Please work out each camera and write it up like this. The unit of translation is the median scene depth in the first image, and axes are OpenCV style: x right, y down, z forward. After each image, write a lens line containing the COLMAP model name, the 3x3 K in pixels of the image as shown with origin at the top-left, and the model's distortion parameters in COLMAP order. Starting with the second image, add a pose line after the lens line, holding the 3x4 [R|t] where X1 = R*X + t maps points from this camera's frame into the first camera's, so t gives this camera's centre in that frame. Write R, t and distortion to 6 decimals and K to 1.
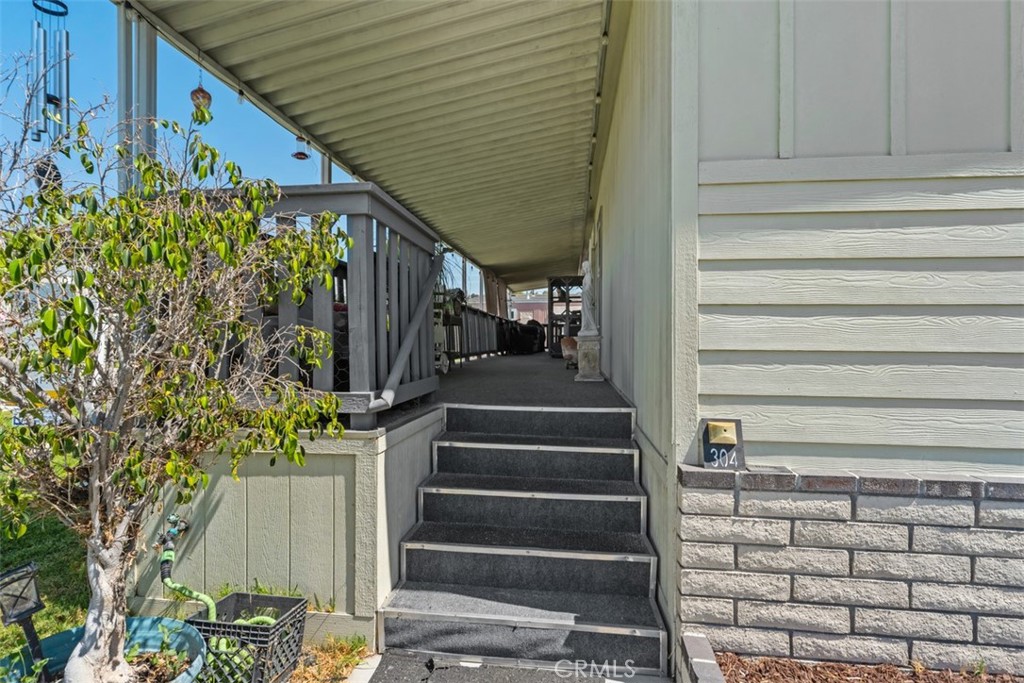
lens RADIAL K [[512.8, 0, 512.0], [0, 512.8, 341.5], [0, 0, 1]] dist [-0.000886, -0.000025]
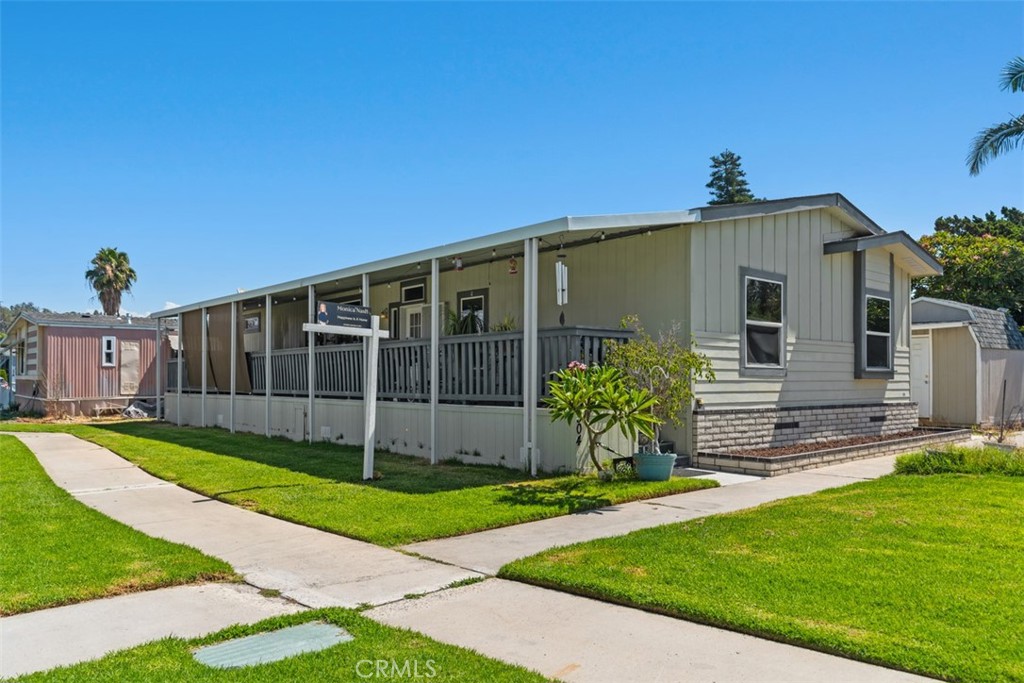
lens RADIAL K [[740.4, 0, 512.0], [0, 740.4, 341.5], [0, 0, 1]] dist [-0.000260, 0.000405]
pose [[0.671572, 0.035236, 0.740101, -5.058973], [0.003421, 0.998710, -0.050652, -0.000691], [-0.740932, 0.036549, 0.670585, -1.868726]]
